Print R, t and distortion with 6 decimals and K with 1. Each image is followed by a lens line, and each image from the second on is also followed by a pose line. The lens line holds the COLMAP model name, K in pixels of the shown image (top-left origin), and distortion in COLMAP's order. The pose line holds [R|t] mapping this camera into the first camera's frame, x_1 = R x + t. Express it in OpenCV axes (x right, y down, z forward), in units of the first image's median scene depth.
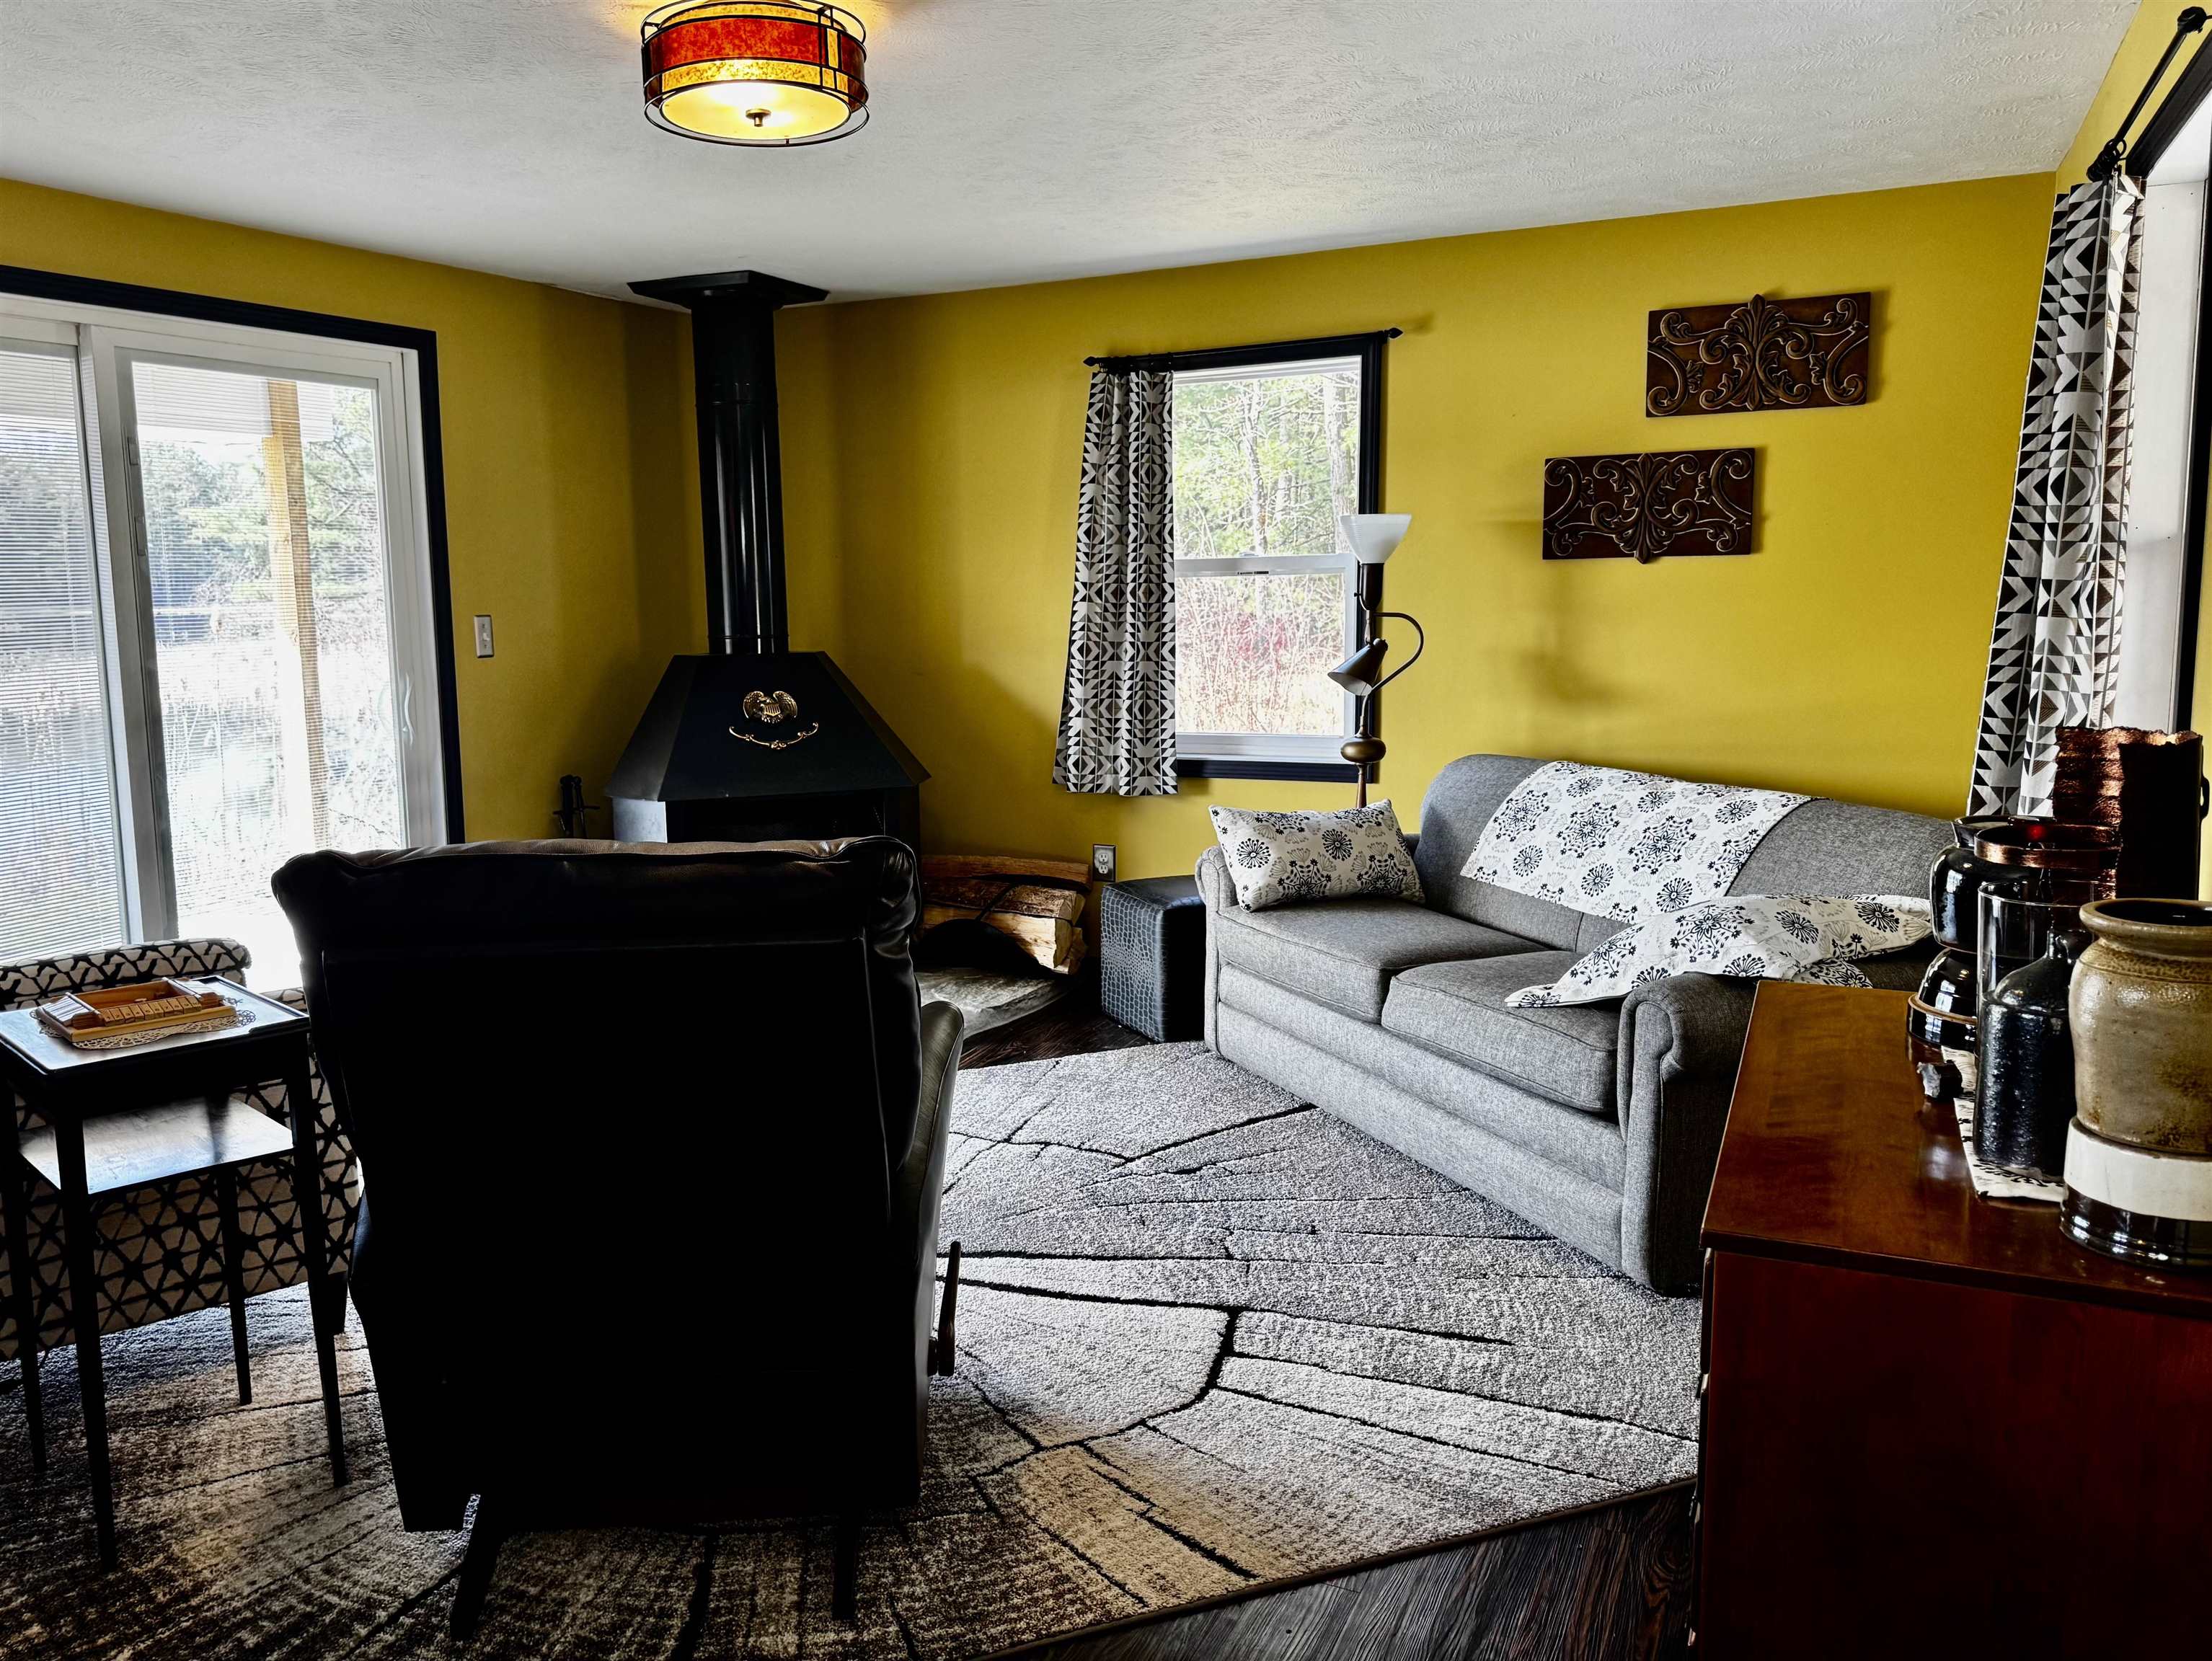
lens RADIAL K [[1681.5, 0, 1049.6], [0, 1681.5, 826.1], [0, 0, 1]] dist [0.070679, -0.041149]
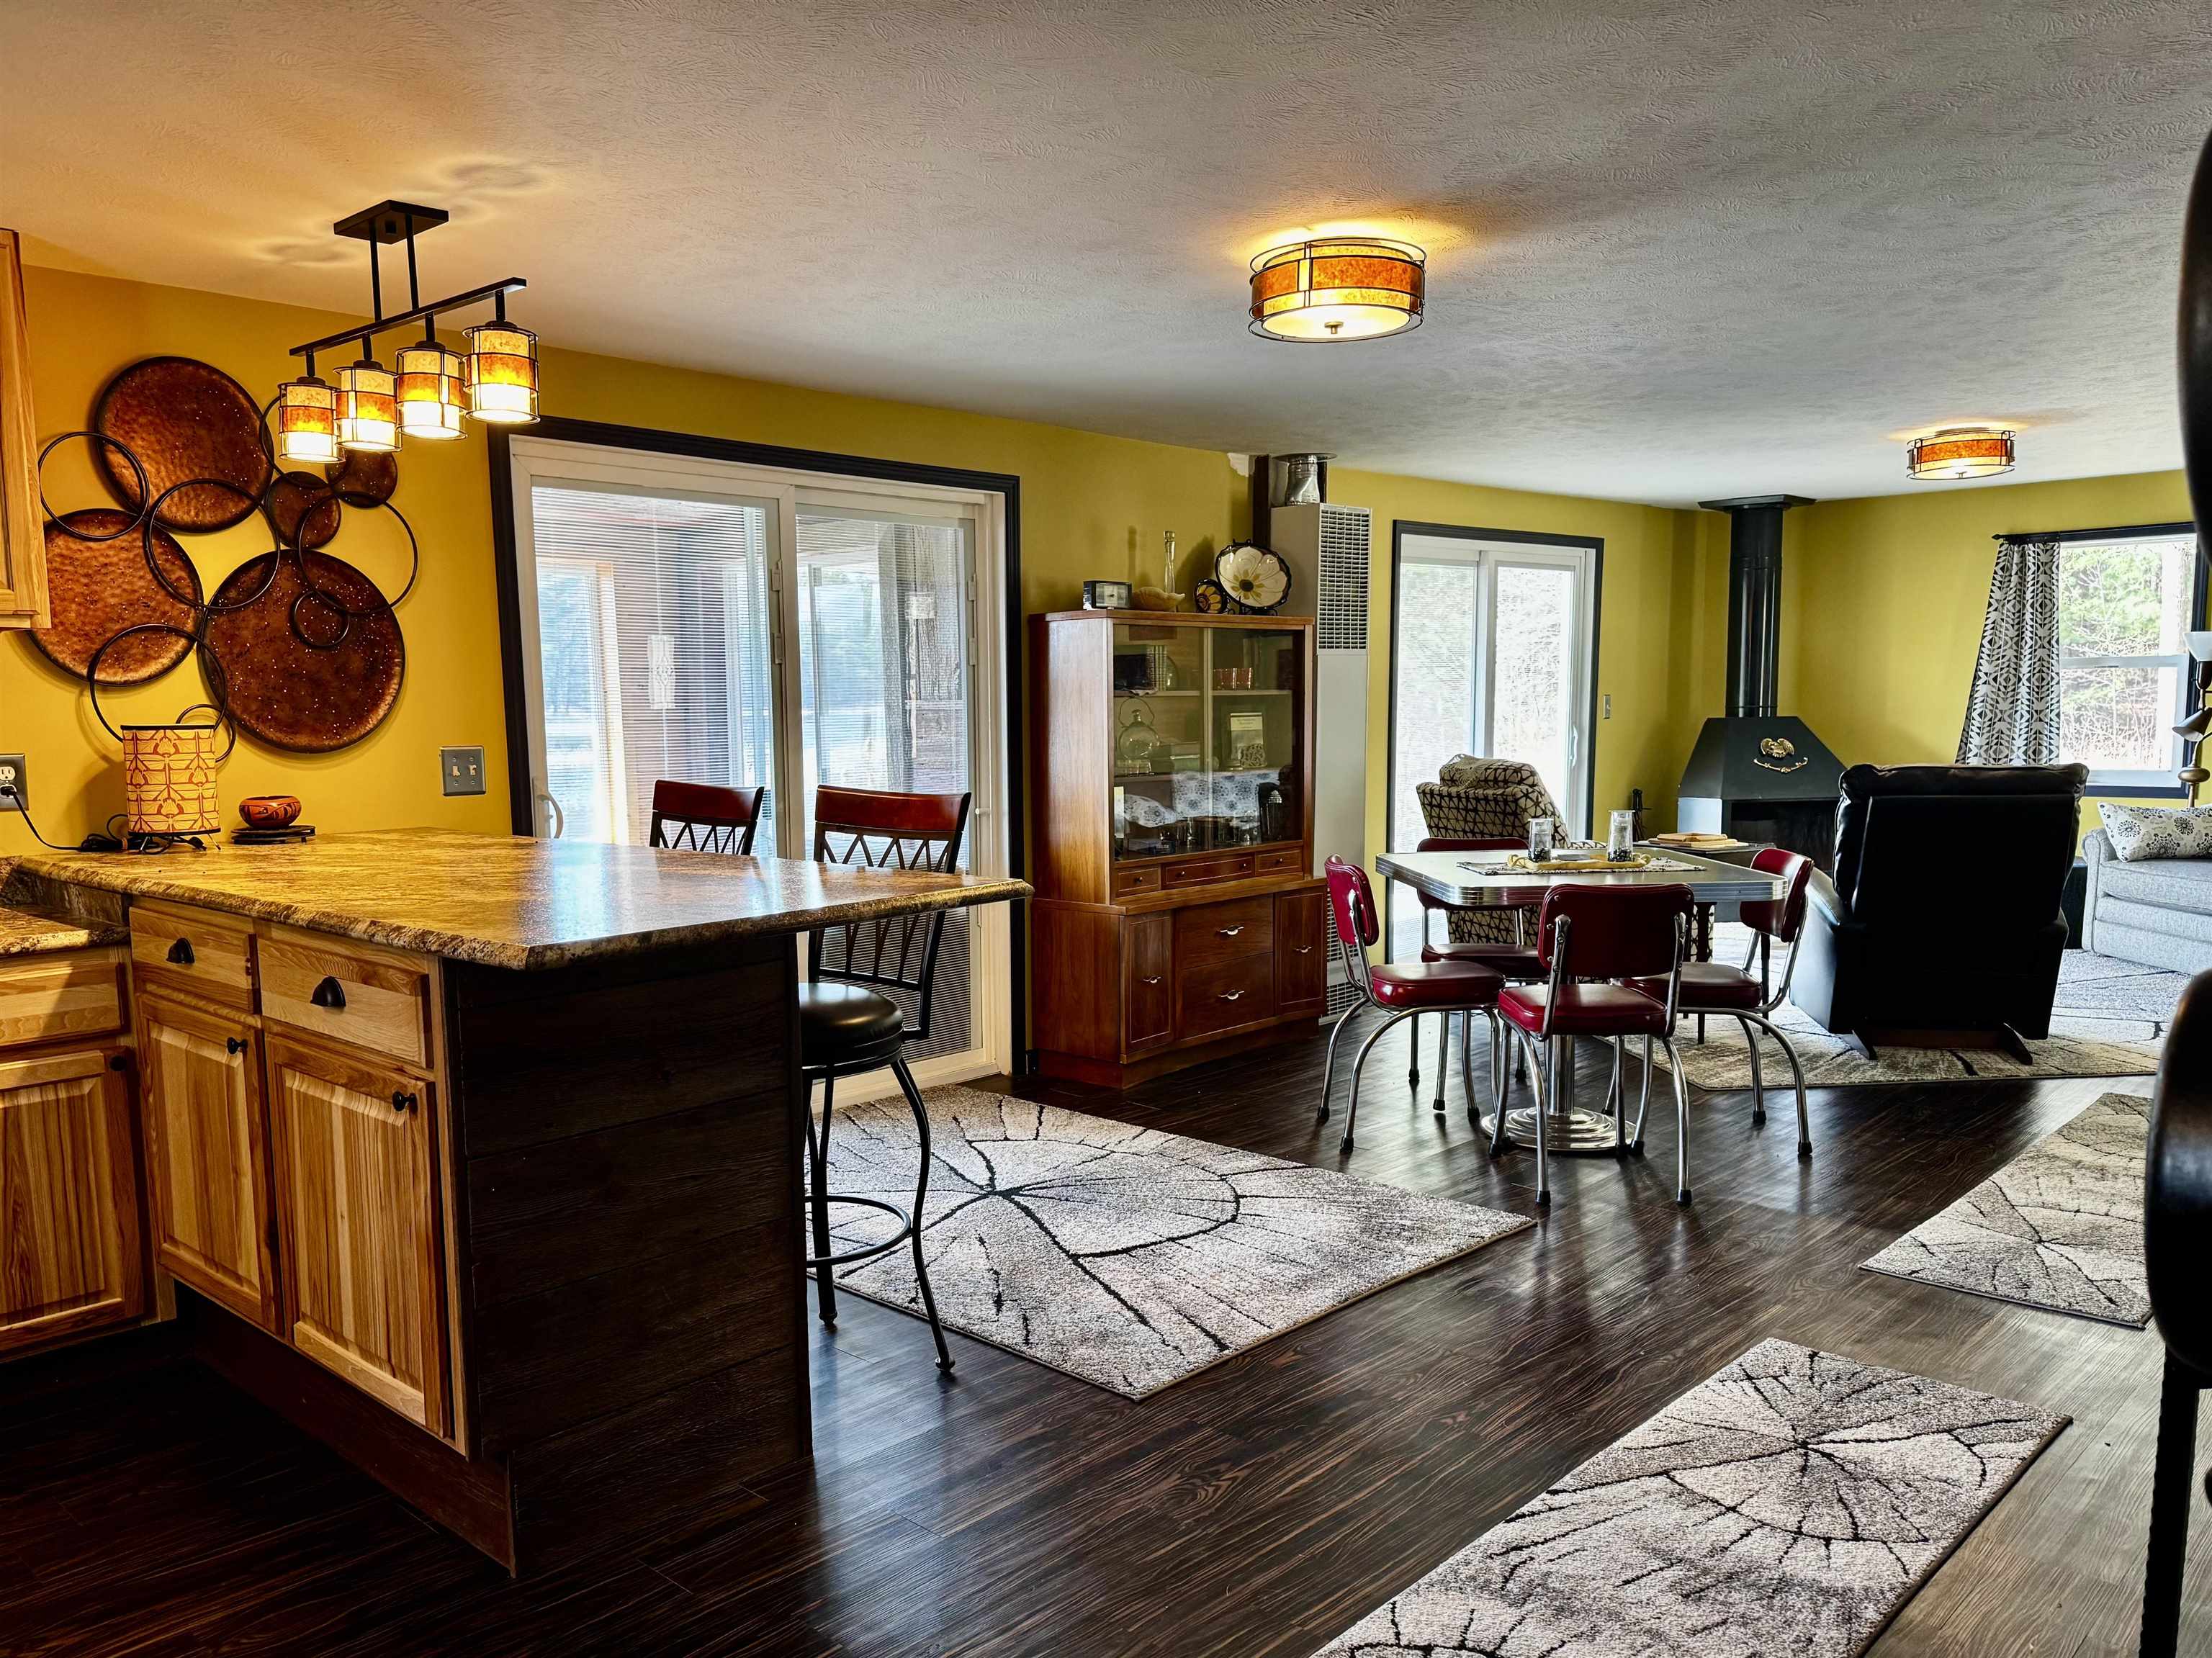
lens RADIAL K [[1644.9, 0, 966.8], [0, 1644.9, 930.5], [0, 0, 1]] dist [0.030482, -0.052286]
pose [[0.946840, 0.041223, -0.319052, -0.426841], [-0.041125, 0.999129, 0.007046, 0.145251], [0.319065, 0.006450, 0.947711, -0.894073]]
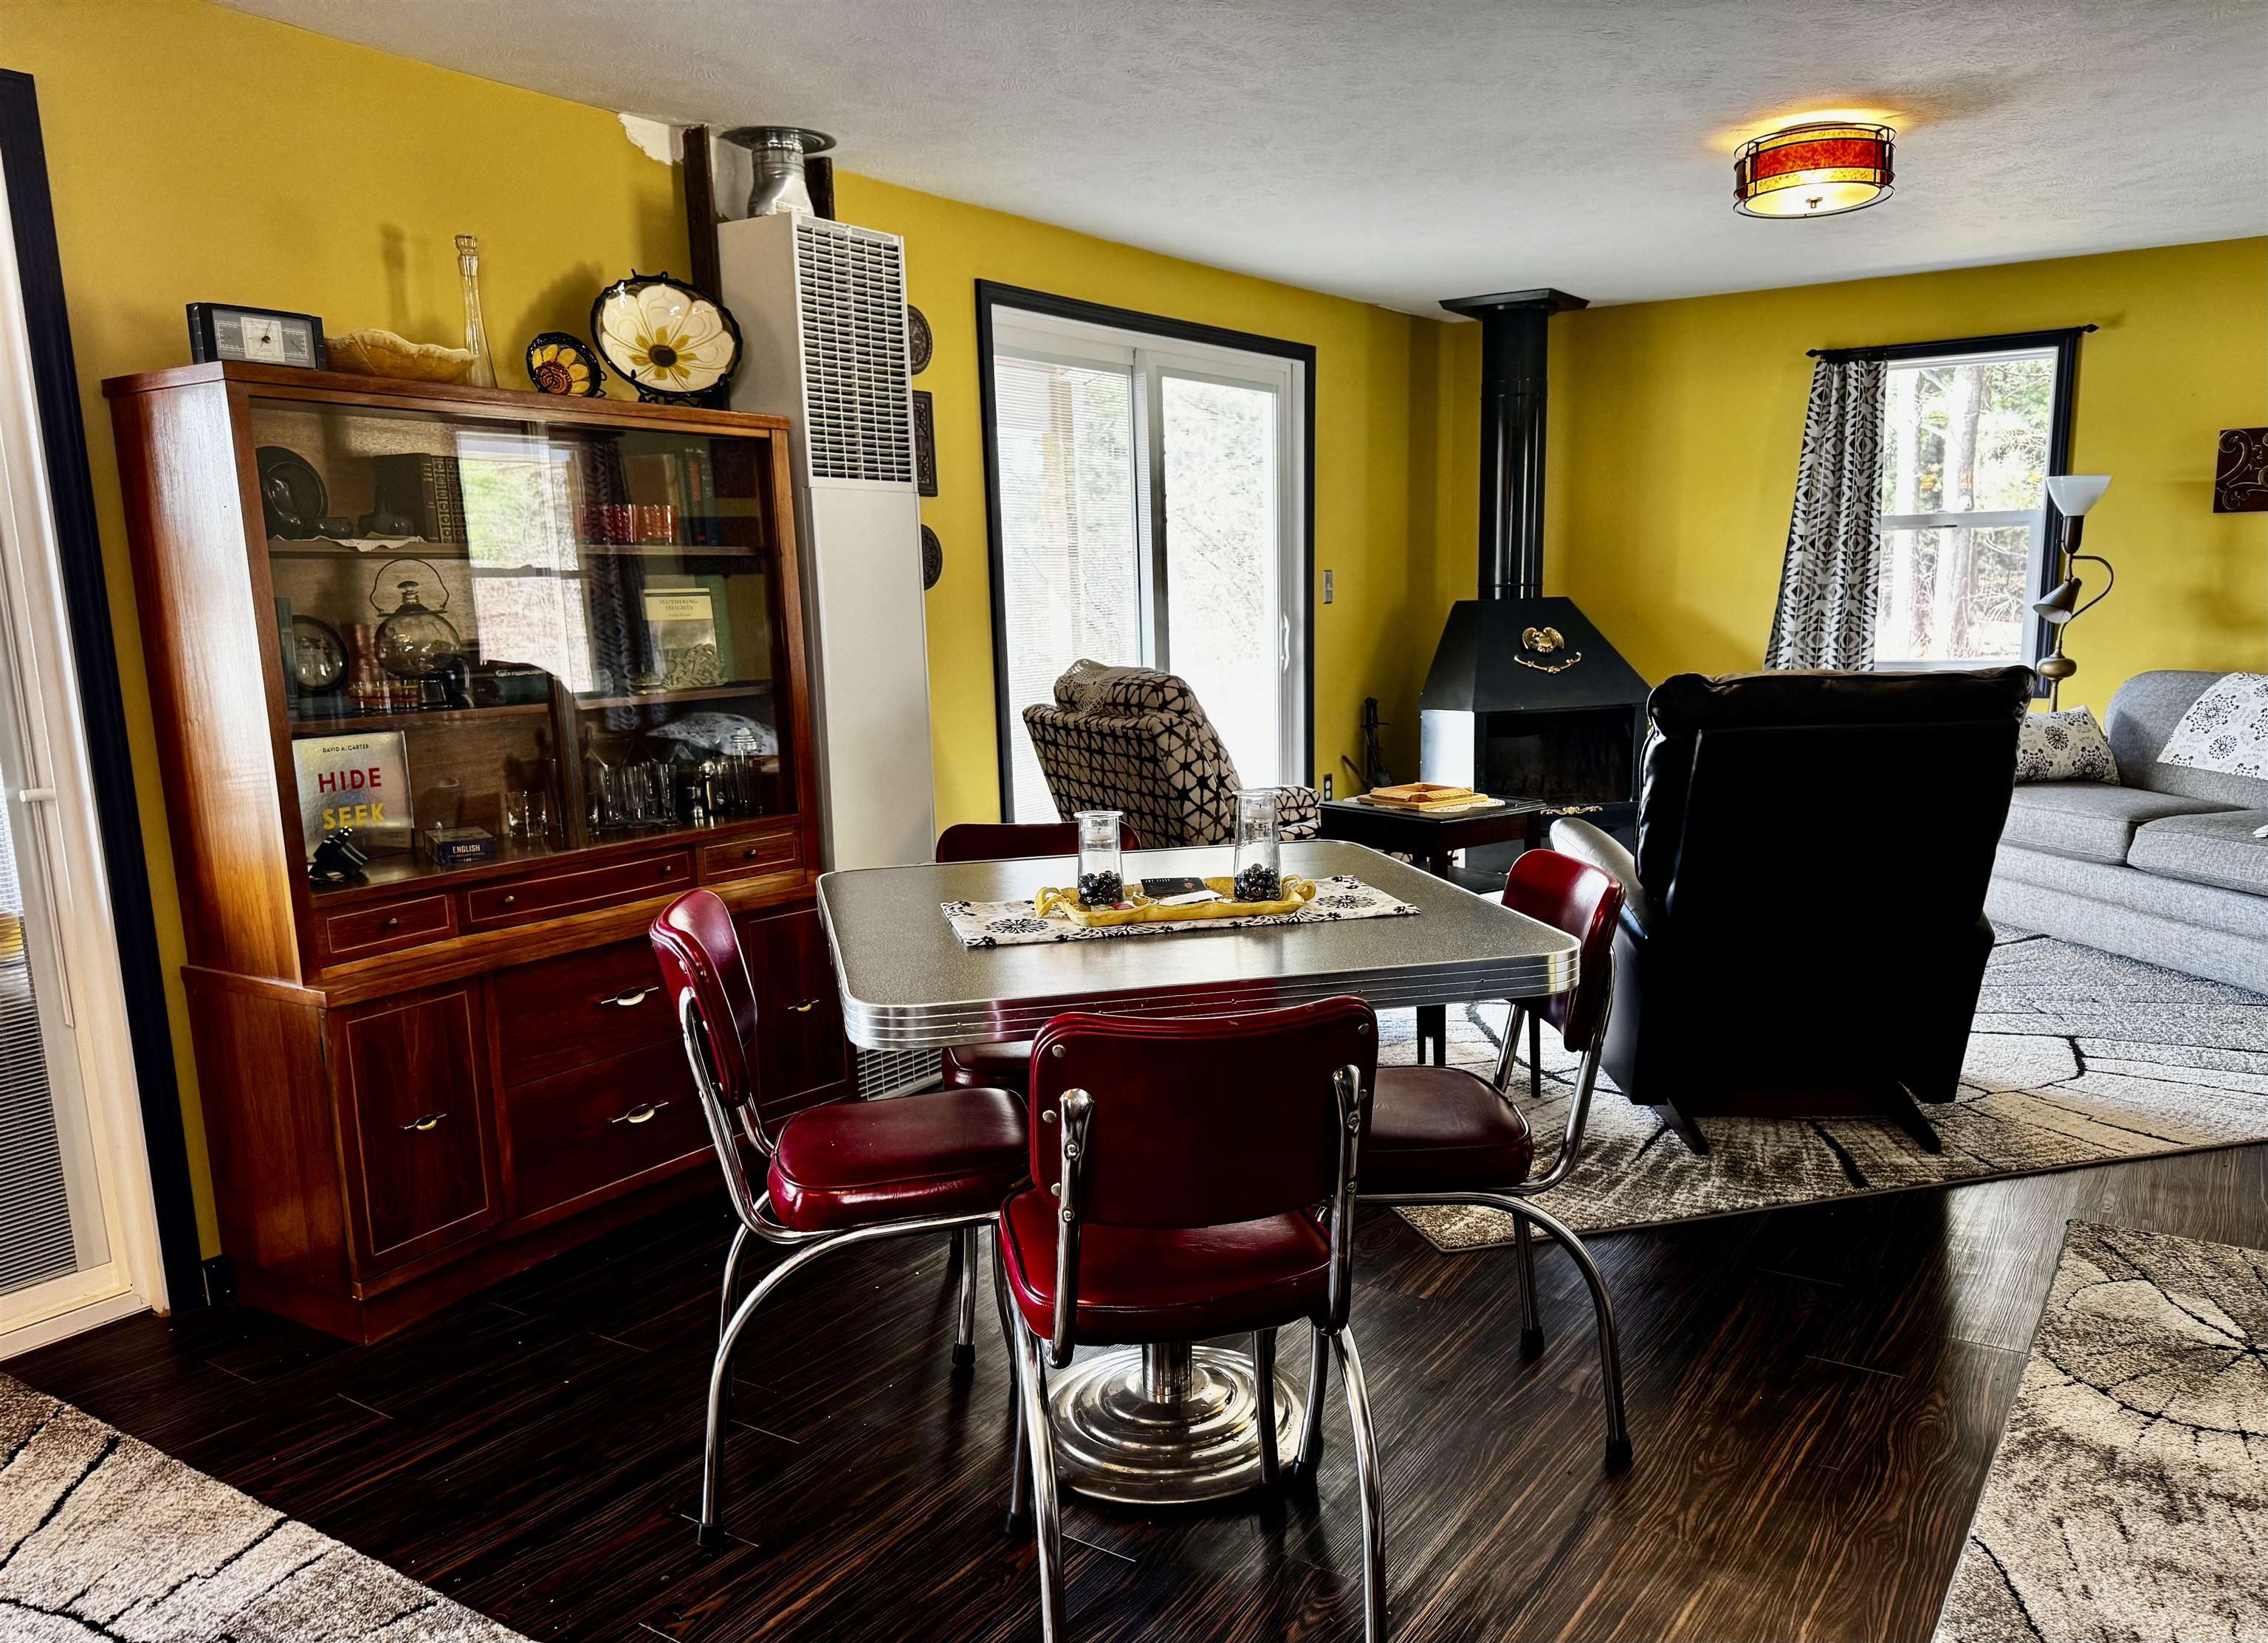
lens RADIAL K [[1751.0, 0, 1127.4], [0, 1751.0, 948.9], [0, 0, 1]] dist [0.057358, -0.095597]
pose [[0.994990, 0.013692, -0.099035, -0.365668], [-0.007212, 0.997827, 0.065494, 0.081842], [0.099716, -0.064452, 0.992926, -0.376801]]
